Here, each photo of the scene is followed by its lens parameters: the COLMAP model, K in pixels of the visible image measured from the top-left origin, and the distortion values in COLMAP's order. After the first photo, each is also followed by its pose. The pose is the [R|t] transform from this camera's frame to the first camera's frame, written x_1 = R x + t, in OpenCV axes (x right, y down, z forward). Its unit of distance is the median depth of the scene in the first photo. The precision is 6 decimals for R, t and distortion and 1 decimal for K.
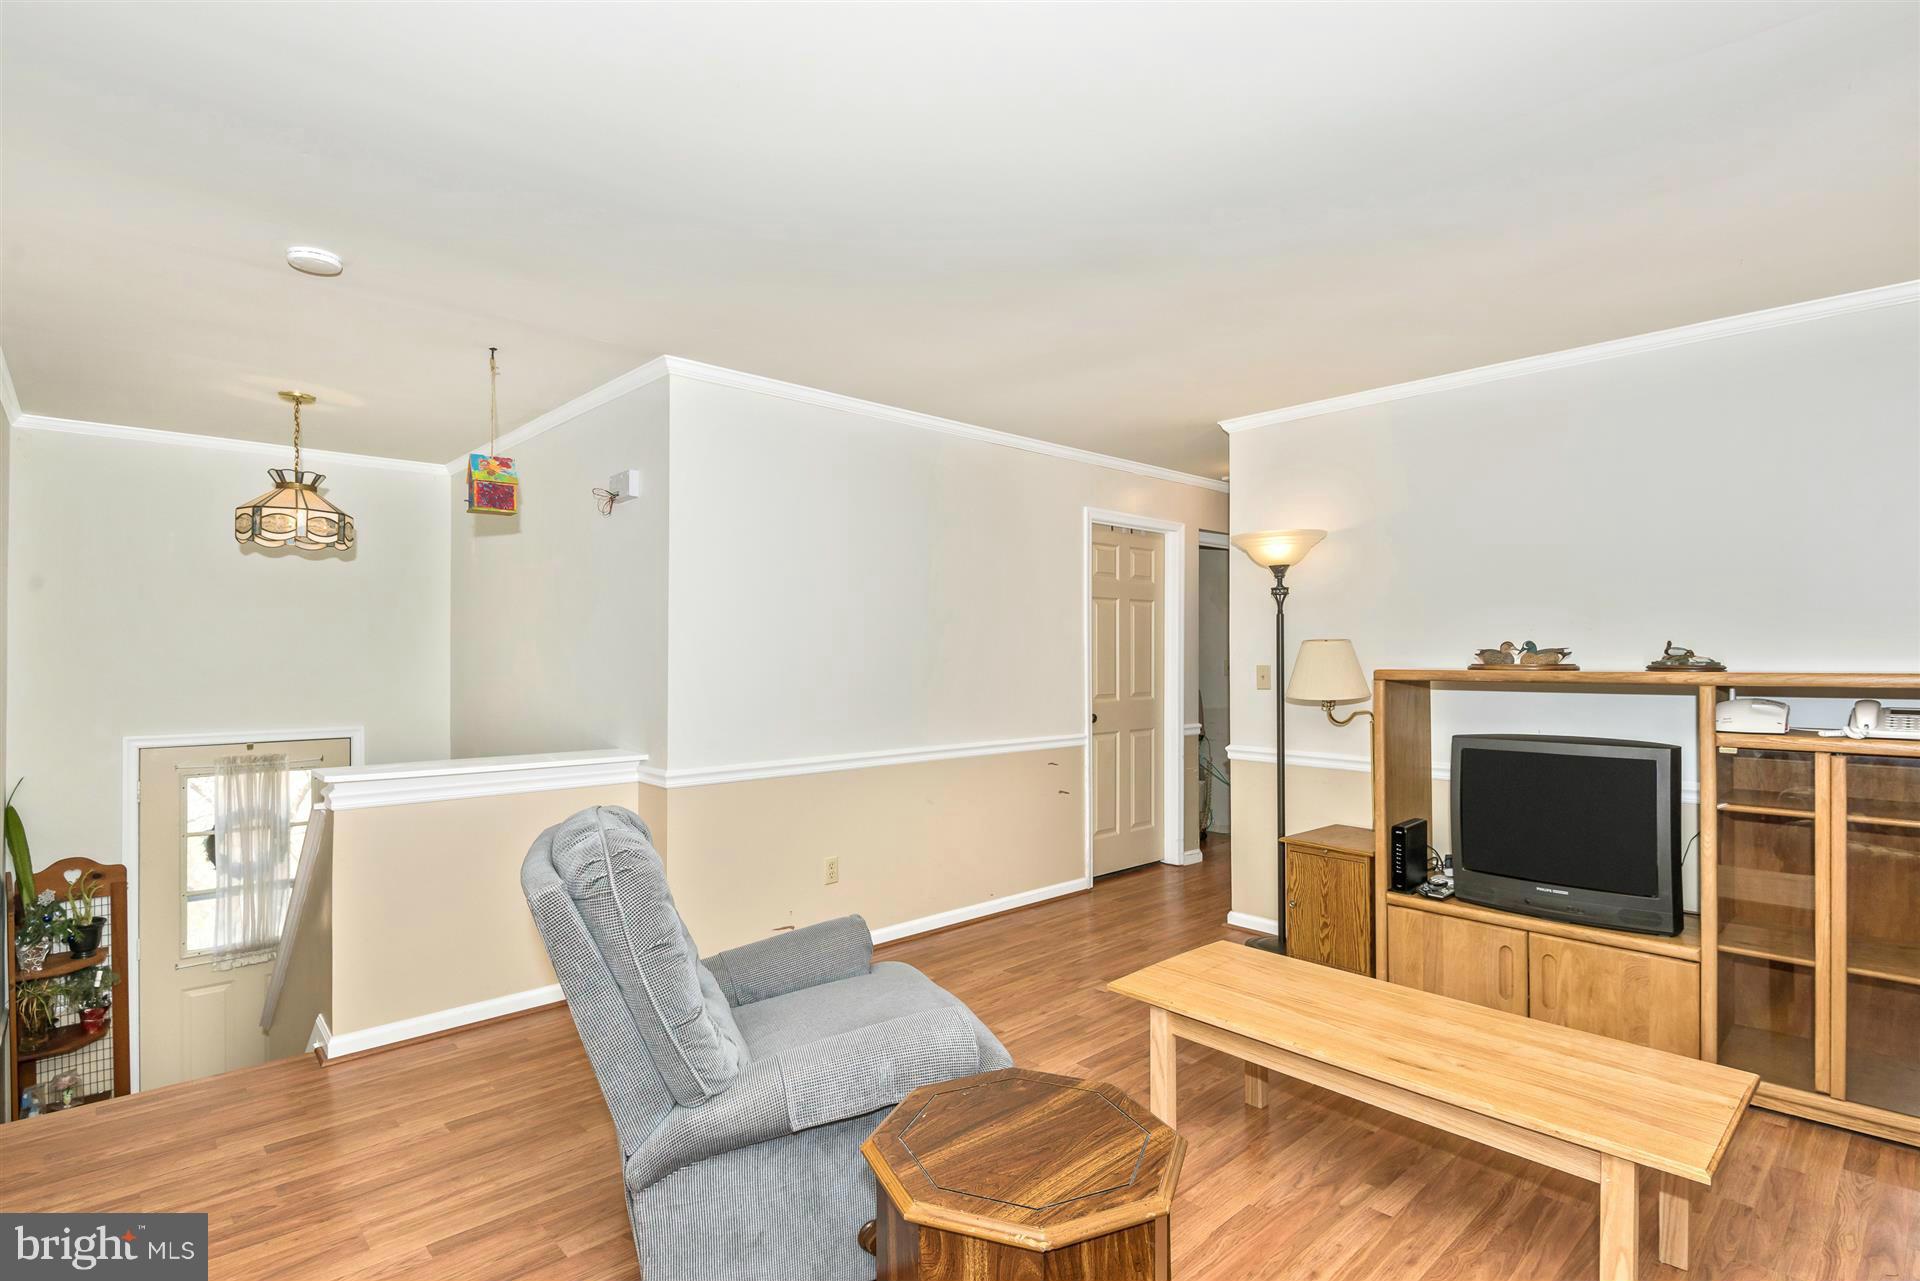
lens RADIAL K [[954.9, 0, 966.9], [0, 954.9, 640.1], [0, 0, 1]] dist [0.000636, -0.001103]
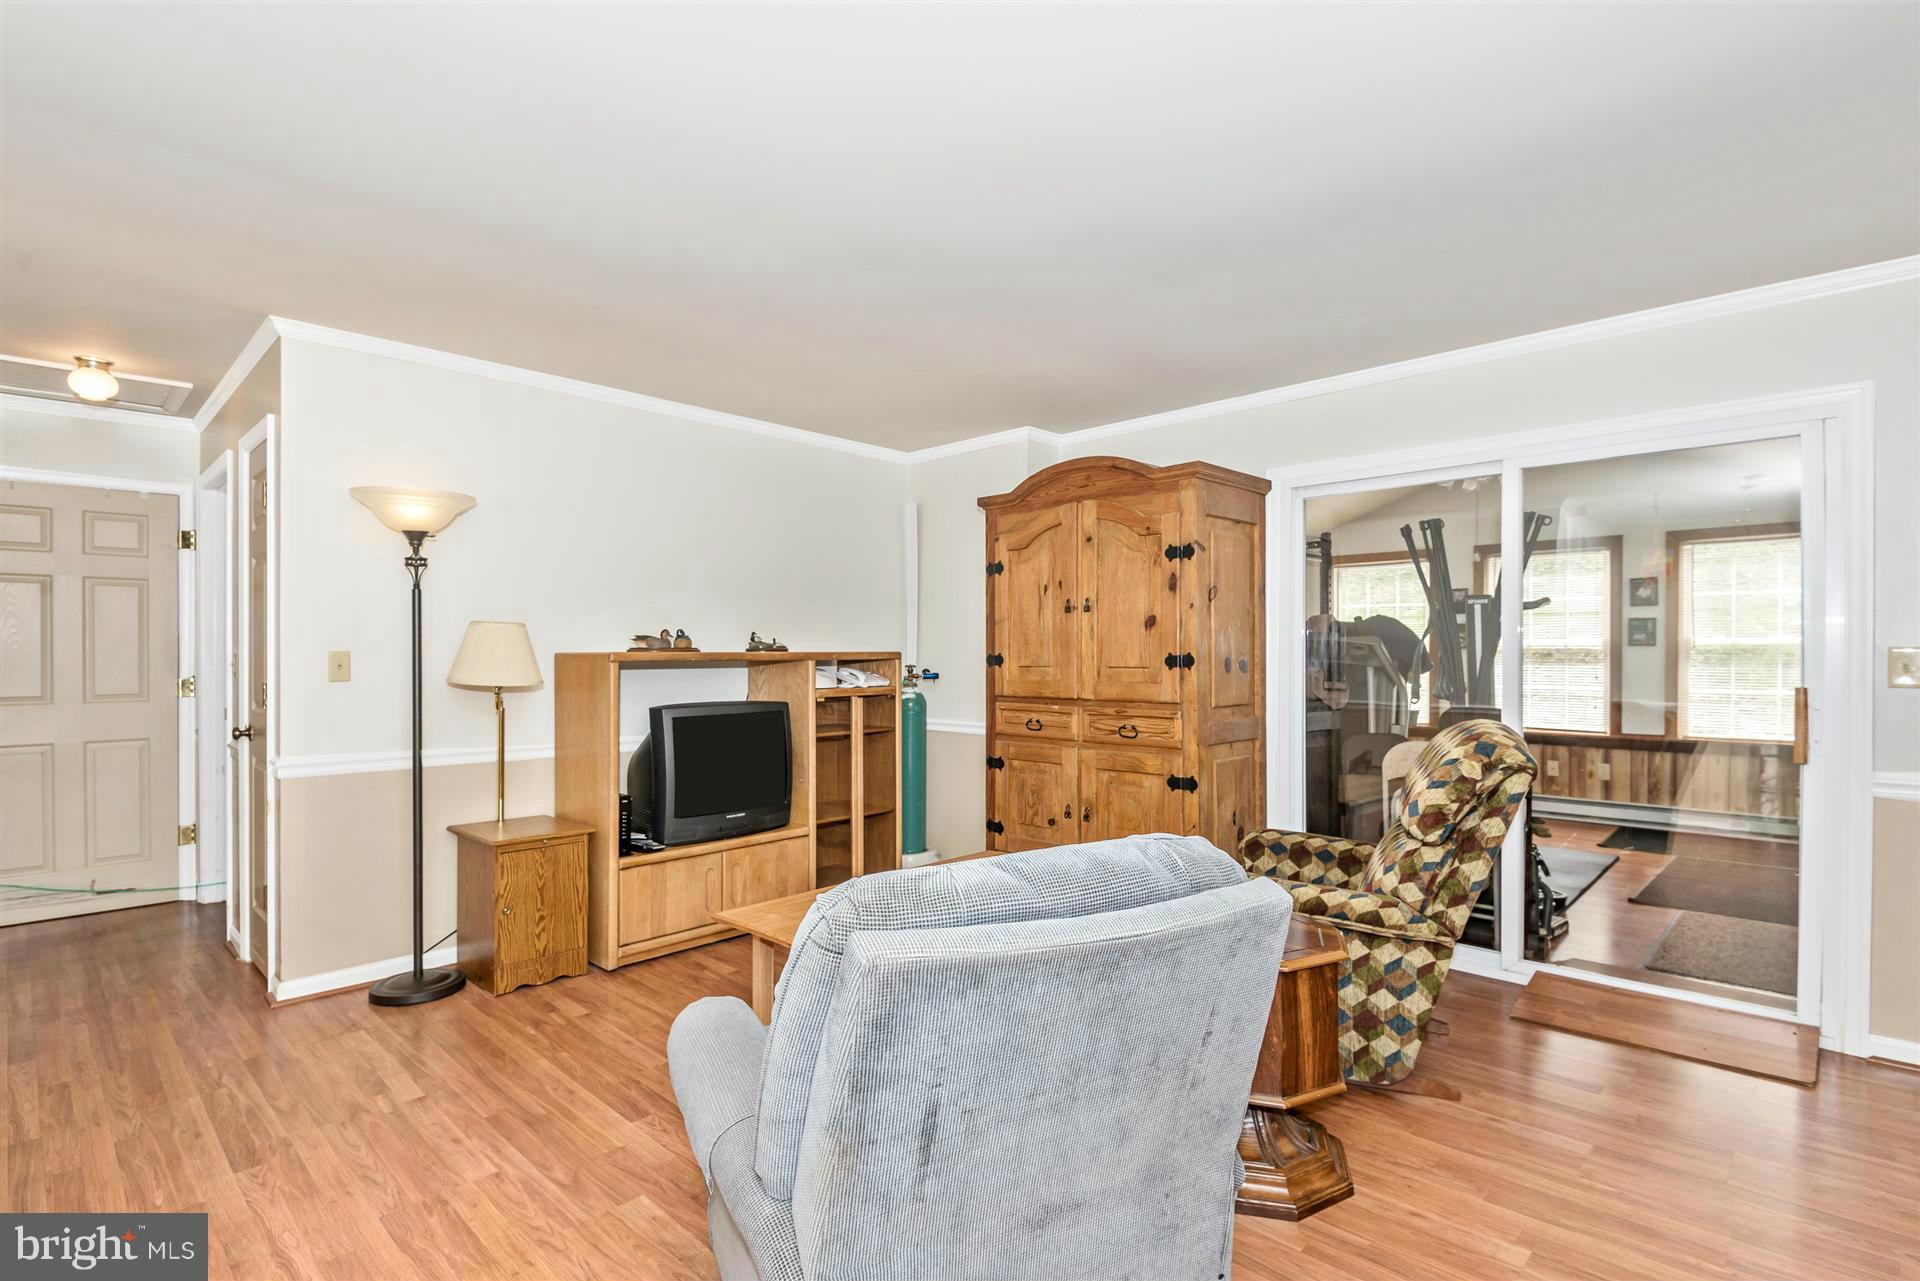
lens RADIAL K [[954.9, 0, 966.1], [0, 954.9, 650.3], [0, 0, 1]] dist [0.000636, -0.001103]
pose [[-0.089923, 0.007763, 0.995918, -0.646869], [-0.011203, 0.999898, -0.008806, 0.033593], [-0.995886, -0.011949, -0.089827, 0.689437]]
